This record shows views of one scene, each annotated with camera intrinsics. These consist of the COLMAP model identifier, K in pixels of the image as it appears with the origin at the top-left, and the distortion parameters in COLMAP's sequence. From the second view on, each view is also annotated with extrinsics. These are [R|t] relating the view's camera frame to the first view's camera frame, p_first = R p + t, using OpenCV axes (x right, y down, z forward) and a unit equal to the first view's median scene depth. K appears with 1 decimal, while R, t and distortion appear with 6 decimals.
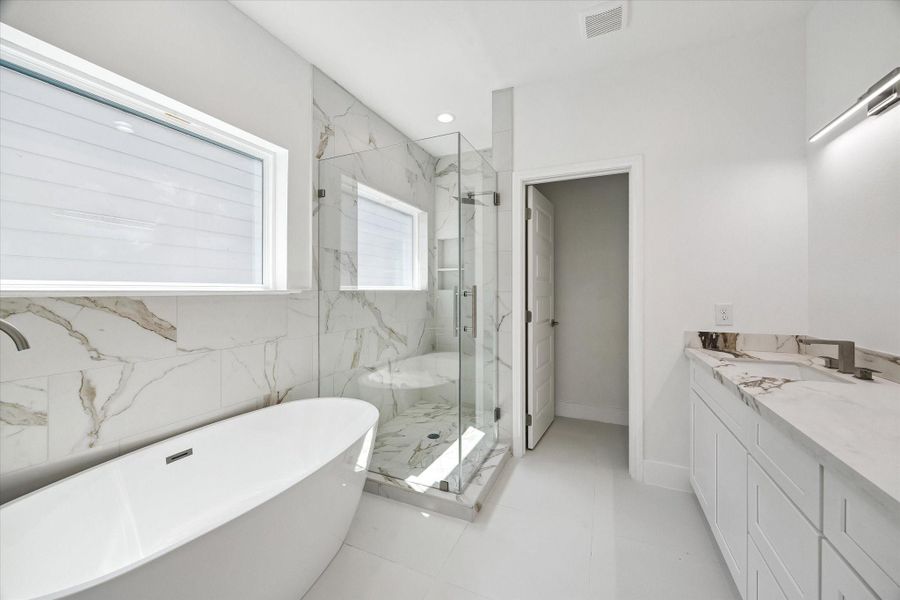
lens RADIAL K [[343.3, 0, 442.4], [0, 343.3, 291.4], [0, 0, 1]] dist [-0.002185, 0.000985]
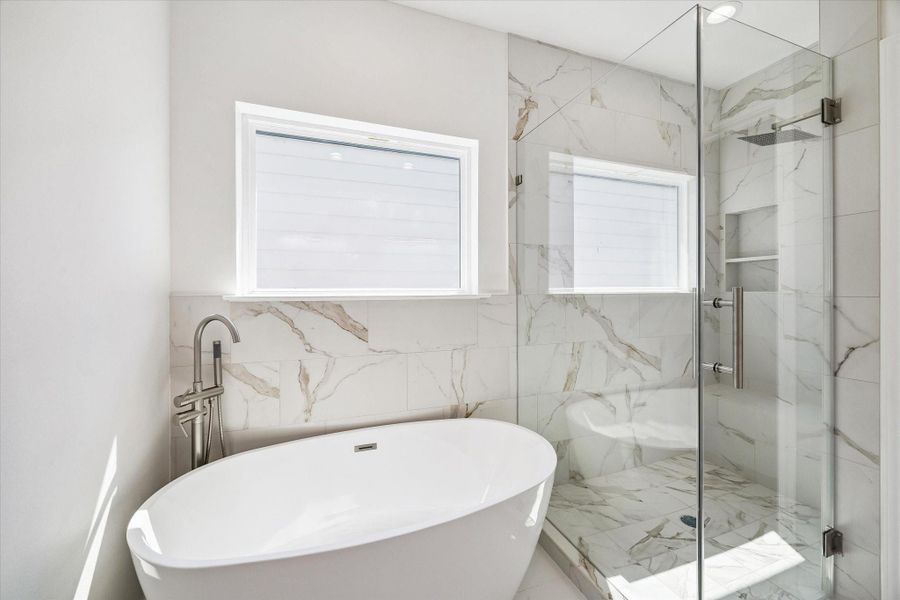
lens RADIAL K [[343.3, 0, 454.0], [0, 343.3, 293.3], [0, 0, 1]] dist [-0.002185, 0.000985]
pose [[0.708578, -0.000367, -0.705633, 0.129098], [0.003702, 0.999988, 0.003197, -0.008276], [0.705623, -0.004877, 0.708570, 0.274536]]
